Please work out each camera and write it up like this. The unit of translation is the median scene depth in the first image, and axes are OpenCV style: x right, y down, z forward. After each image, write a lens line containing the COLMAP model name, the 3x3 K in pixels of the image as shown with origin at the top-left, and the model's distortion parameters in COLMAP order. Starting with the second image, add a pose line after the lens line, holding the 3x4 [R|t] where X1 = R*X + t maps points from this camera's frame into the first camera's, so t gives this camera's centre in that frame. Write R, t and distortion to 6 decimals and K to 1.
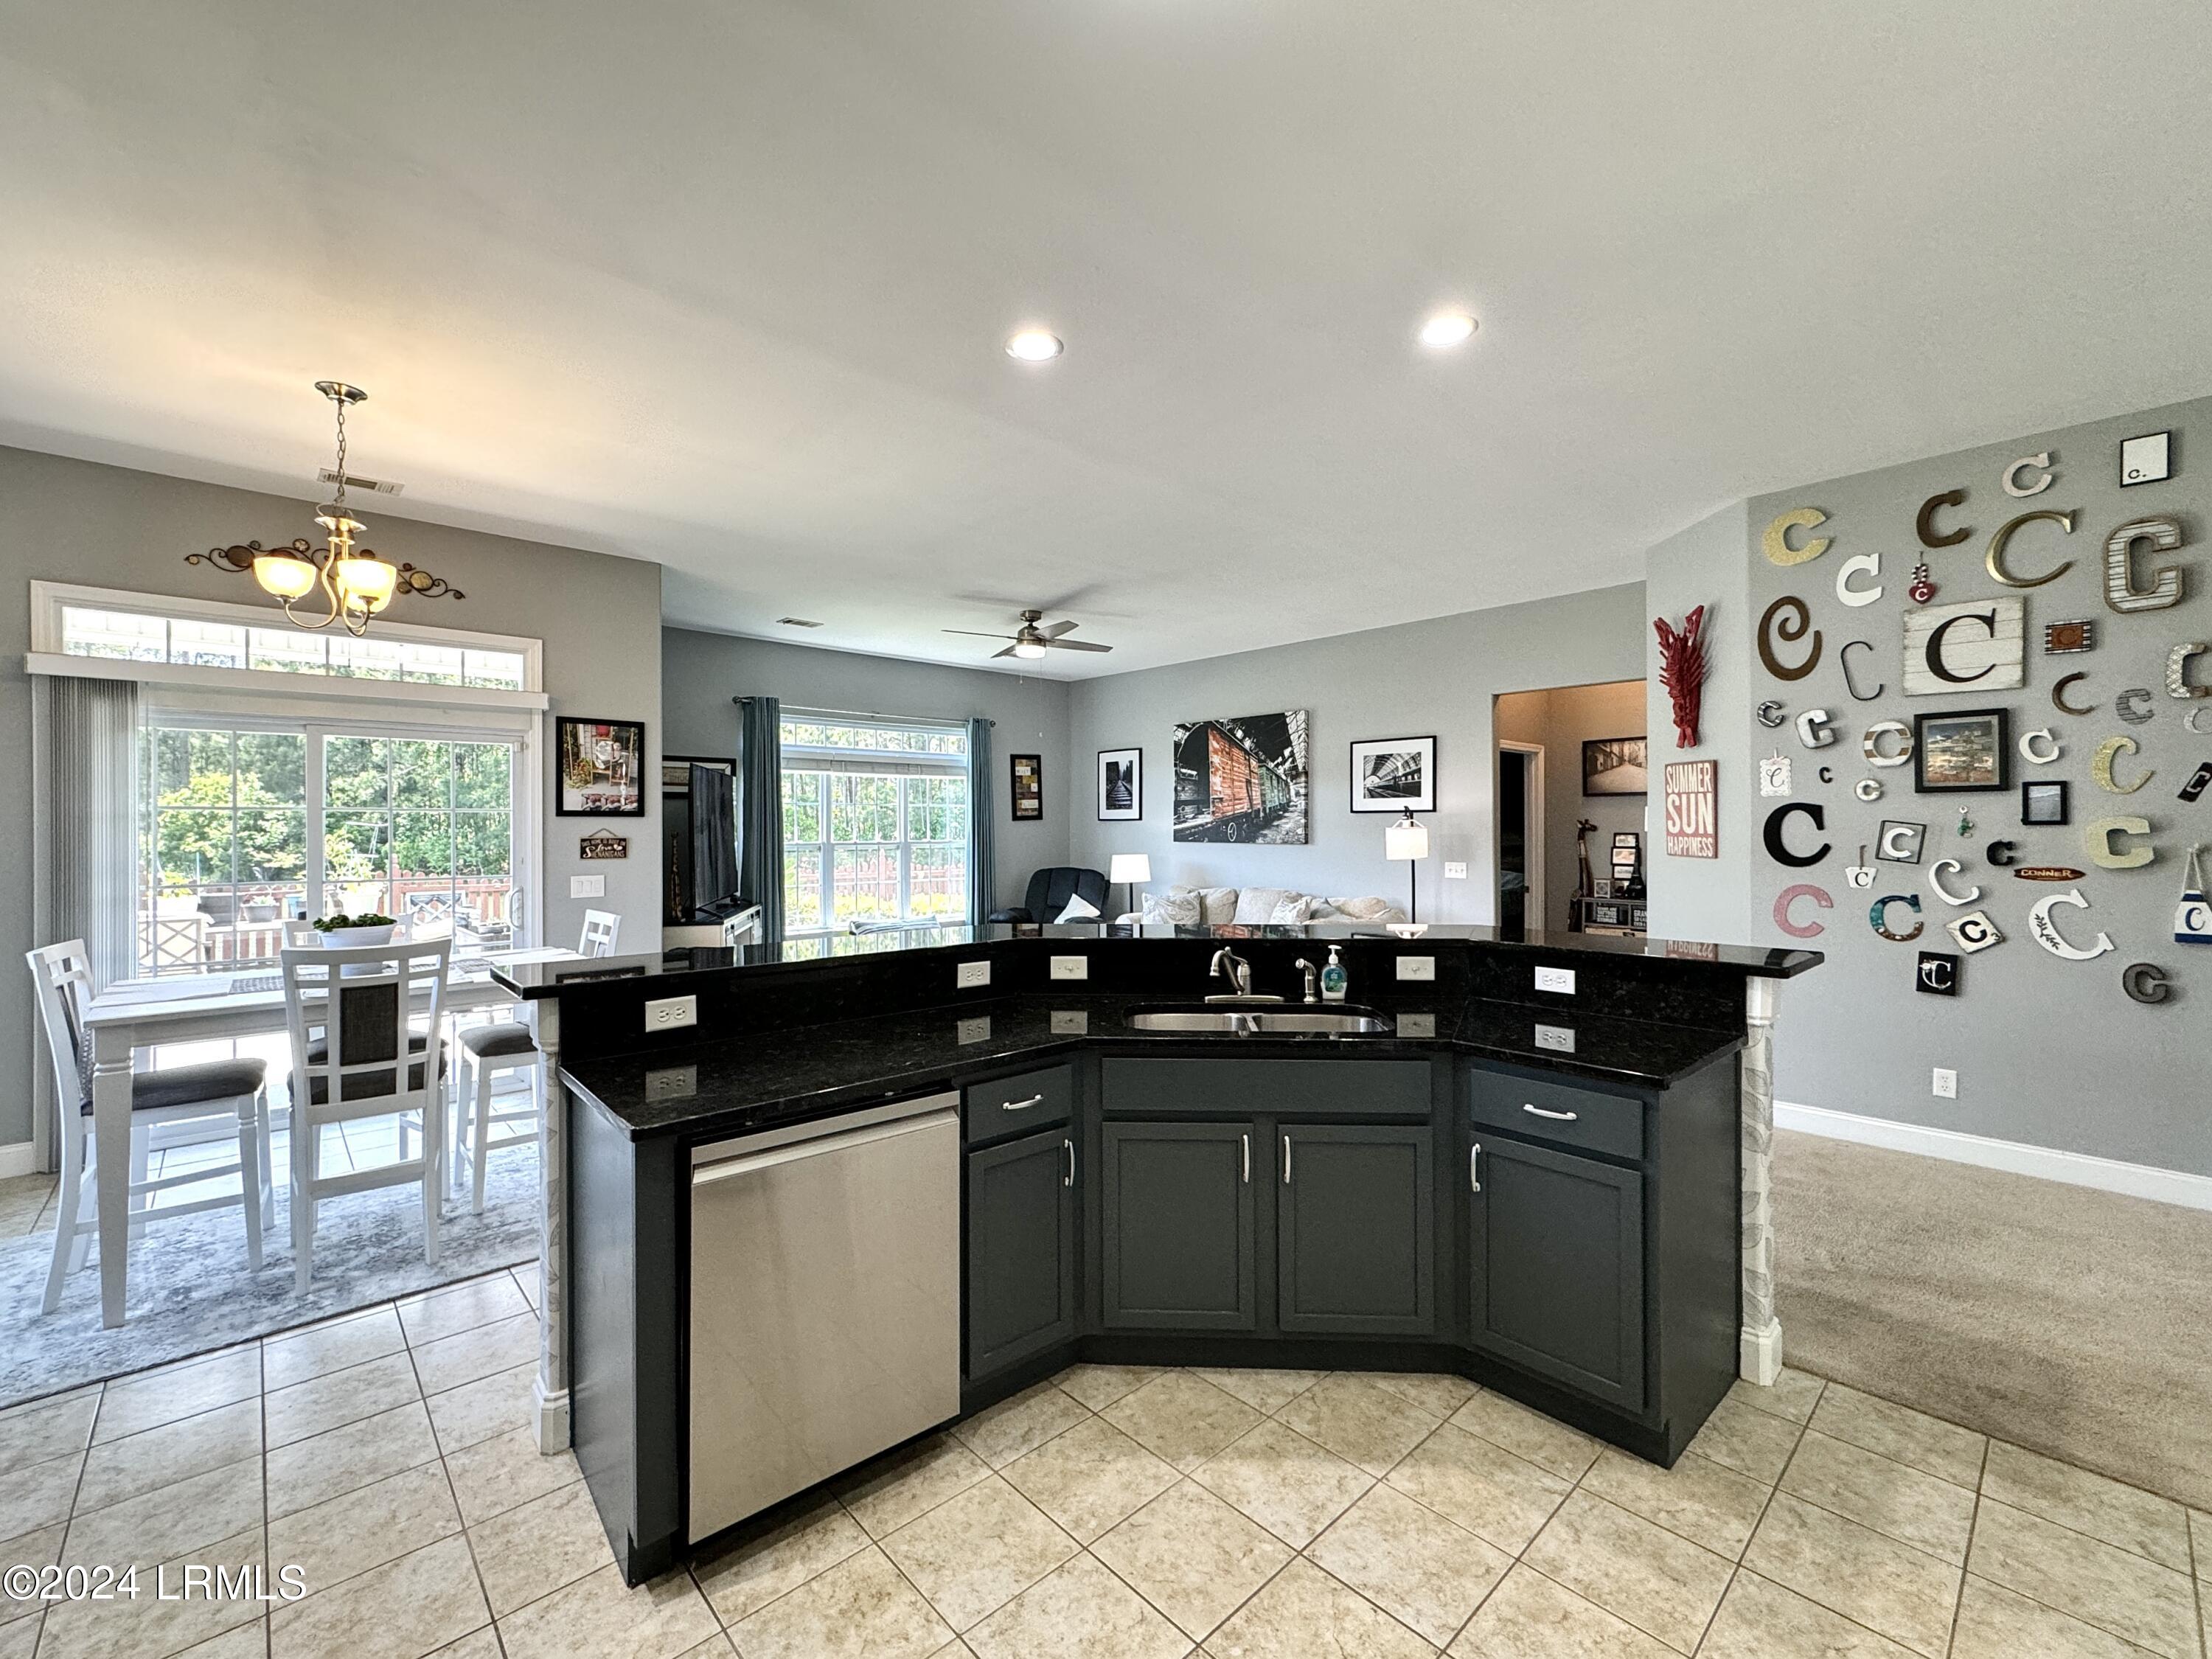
lens RADIAL K [[930.8, 0, 1106.0], [0, 930.8, 829.5], [0, 0, 1]] dist [-0.001226, -0.000182]
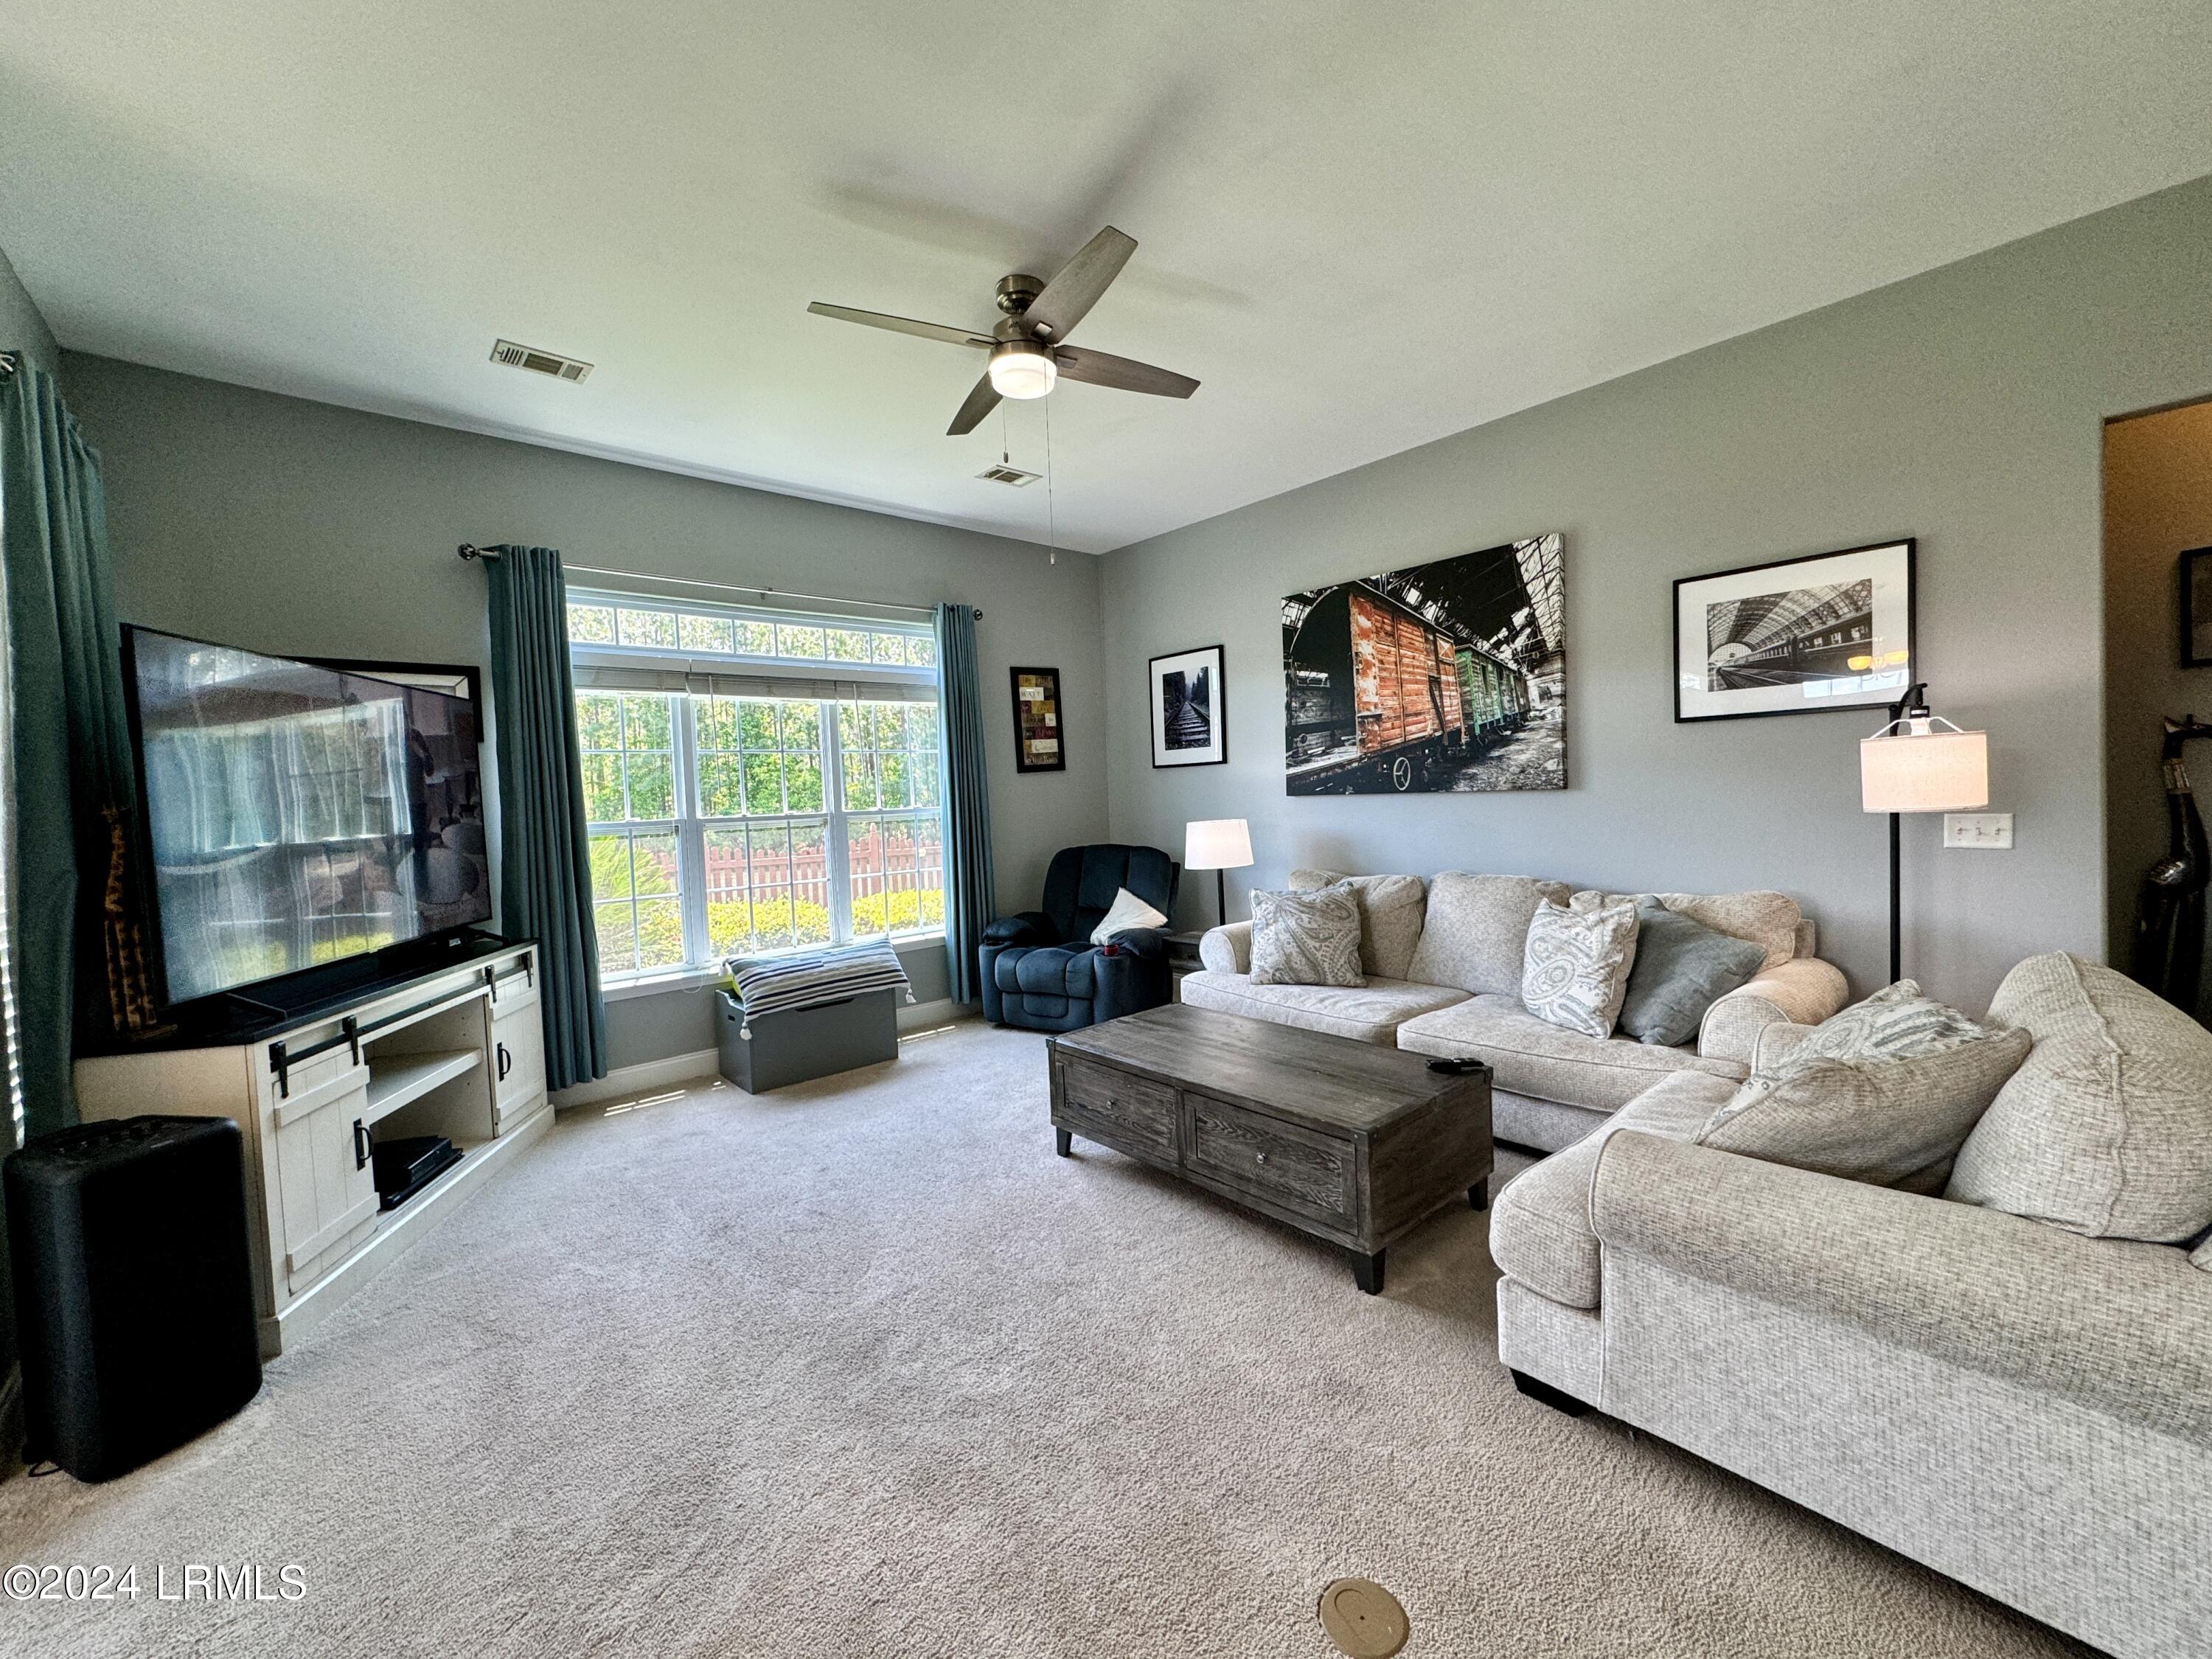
lens RADIAL K [[881.8, 0, 1104.6], [0, 881.8, 826.4], [0, 0, 1]] dist [-0.000797, 0.000270]
pose [[0.998955, -0.036395, -0.027644, -0.030052], [0.037368, 0.998670, 0.035518, 0.008502], [0.026315, -0.036514, 0.998987, 0.454505]]
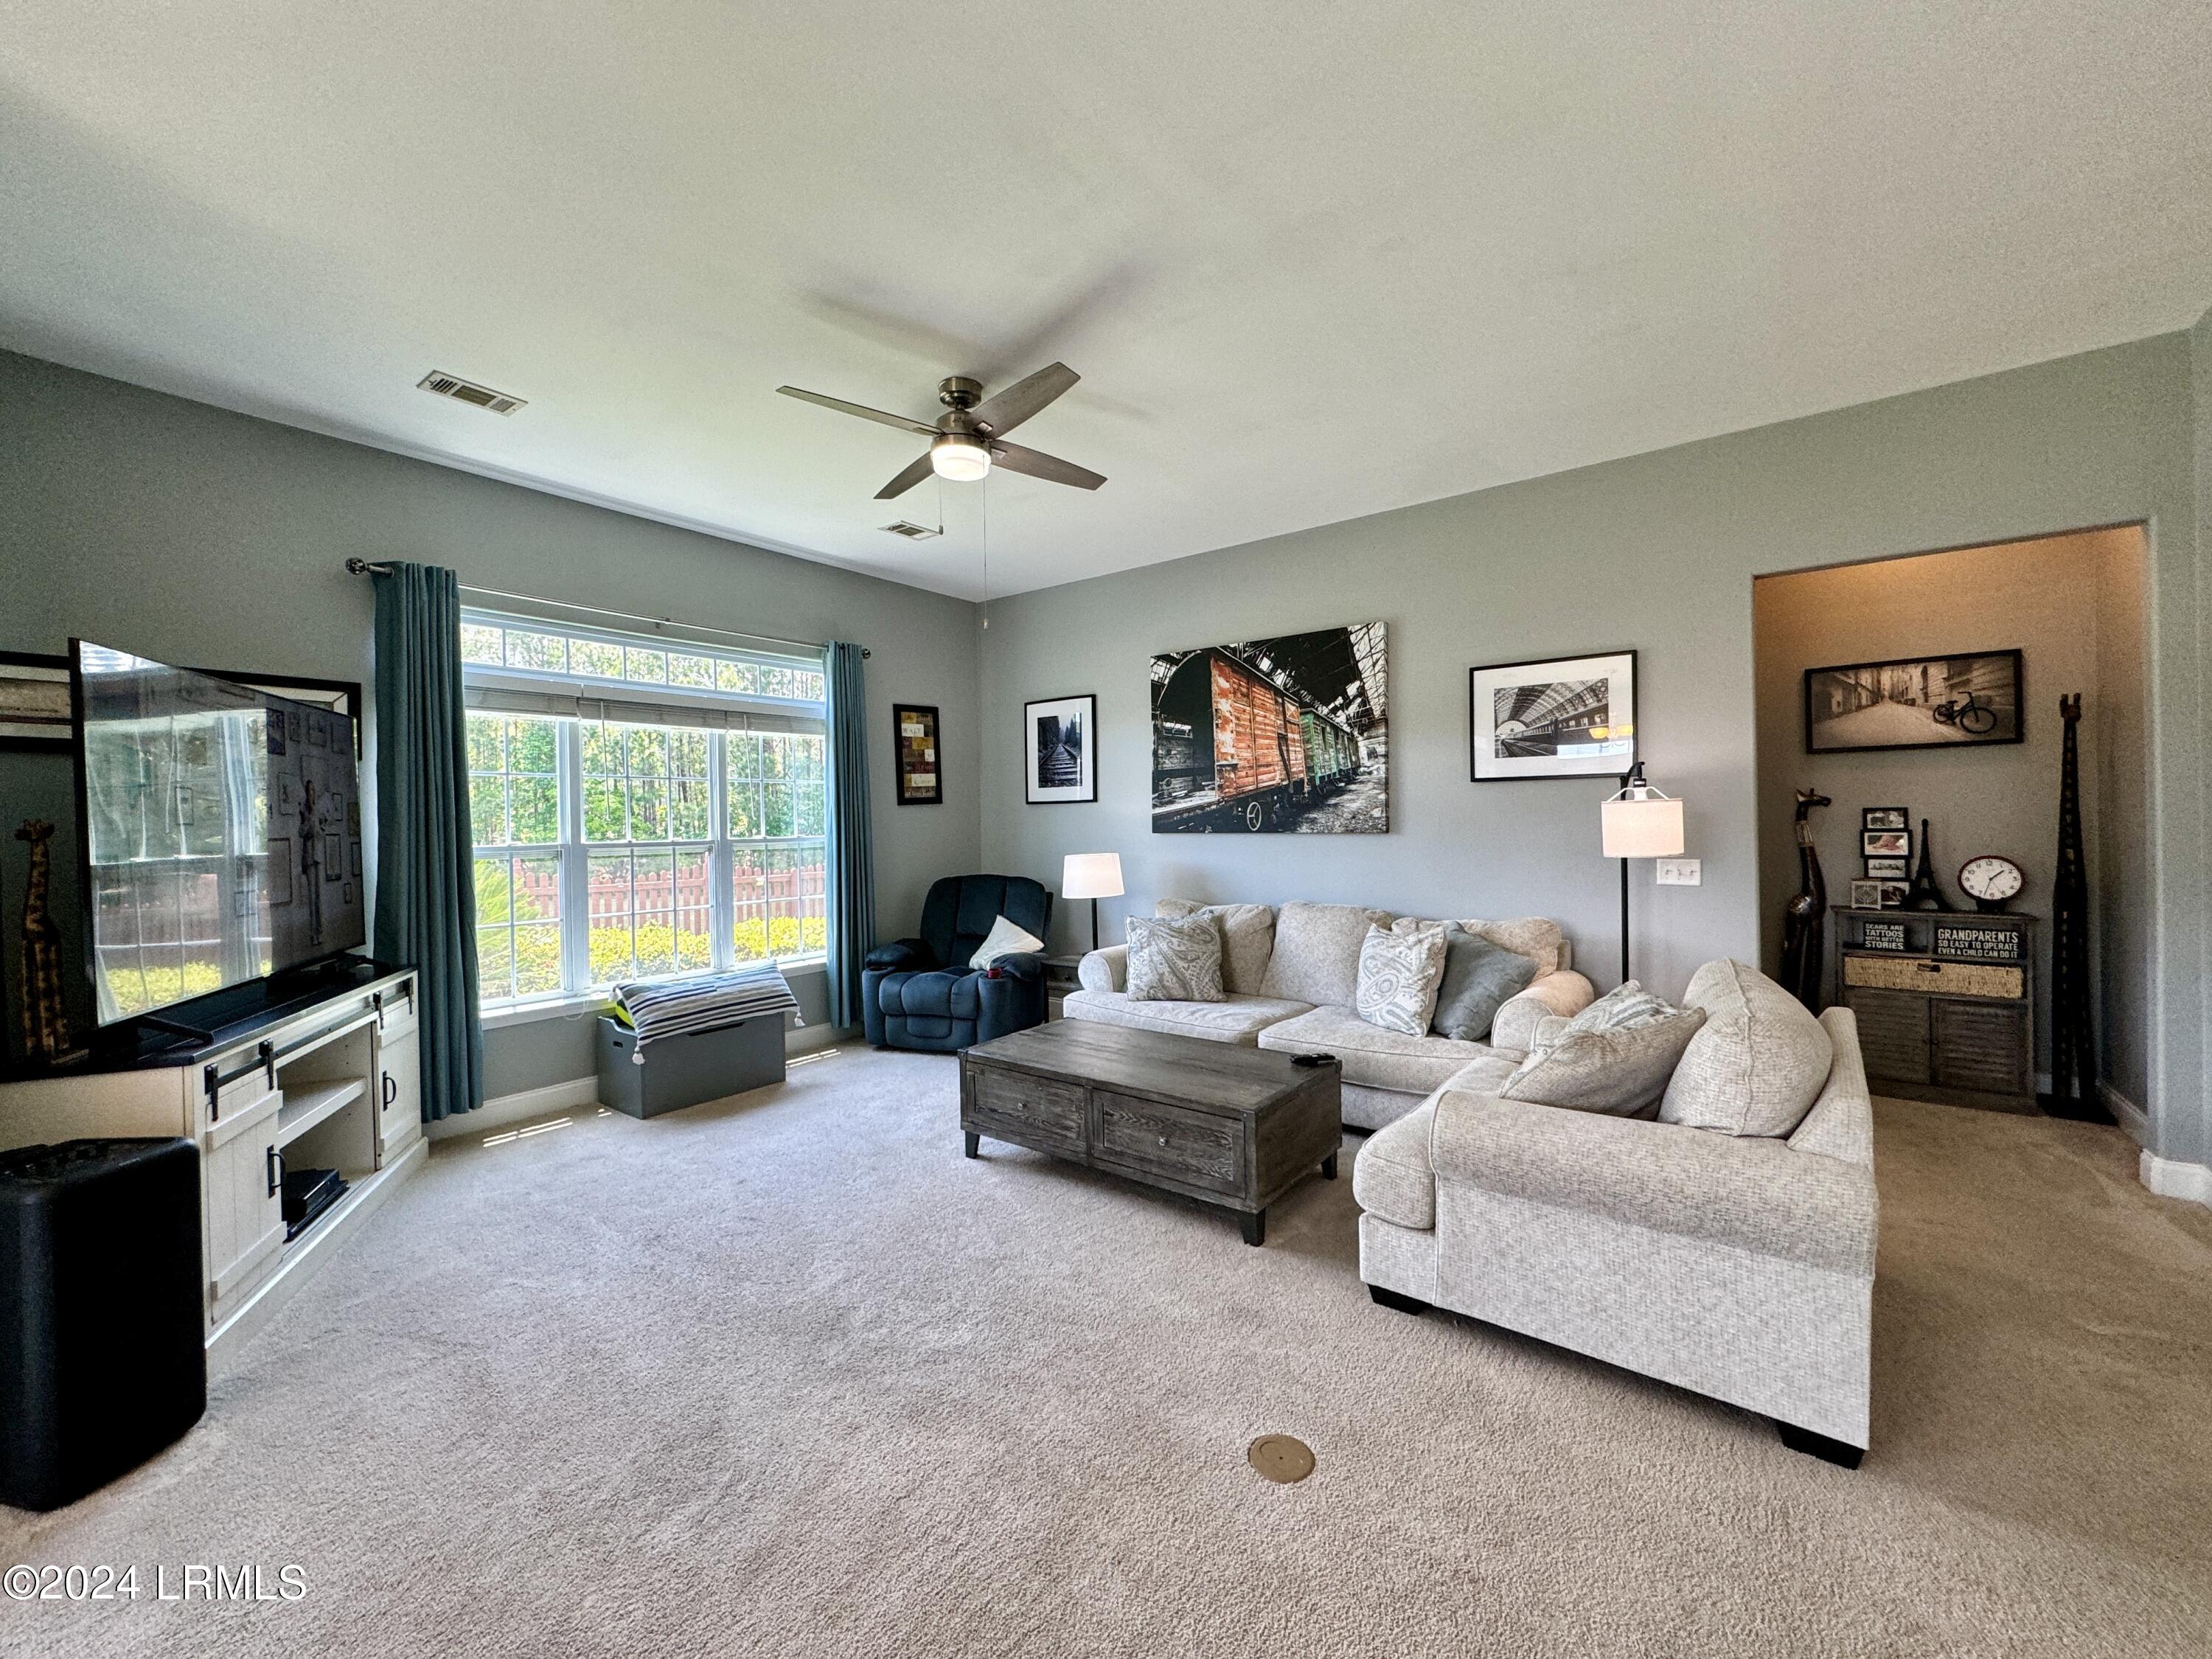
lens RADIAL K [[881.8, 0, 1104.6], [0, 881.8, 826.4], [0, 0, 1]] dist [-0.000797, 0.000270]
pose [[0.985445, -0.014601, 0.169365, -0.070124], [0.014022, 0.999891, 0.004615, 0.005187], [-0.169414, -0.002173, 0.985543, 0.406419]]
